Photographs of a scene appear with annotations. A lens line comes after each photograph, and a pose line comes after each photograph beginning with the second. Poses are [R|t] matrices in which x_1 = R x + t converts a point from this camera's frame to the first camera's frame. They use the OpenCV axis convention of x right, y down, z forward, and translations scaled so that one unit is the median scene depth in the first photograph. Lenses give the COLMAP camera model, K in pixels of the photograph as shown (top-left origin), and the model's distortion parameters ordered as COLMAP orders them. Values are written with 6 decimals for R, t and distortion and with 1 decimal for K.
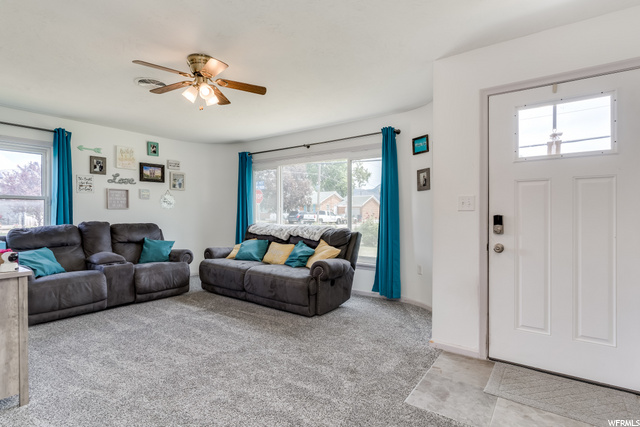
lens RADIAL K [[328.2, 0, 320.3], [0, 328.2, 212.6], [0, 0, 1]] dist [0.002956, 0.000462]
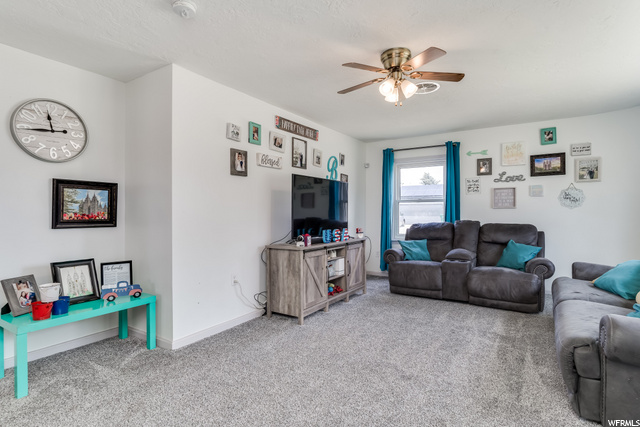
lens RADIAL K [[328.2, 0, 316.8], [0, 328.2, 213.6], [0, 0, 1]] dist [0.002956, 0.000462]
pose [[0.058001, 0.007987, -0.998285, 0.373231], [0.003712, 0.999959, 0.008216, -0.006003], [0.998310, -0.004182, 0.057969, 0.453442]]
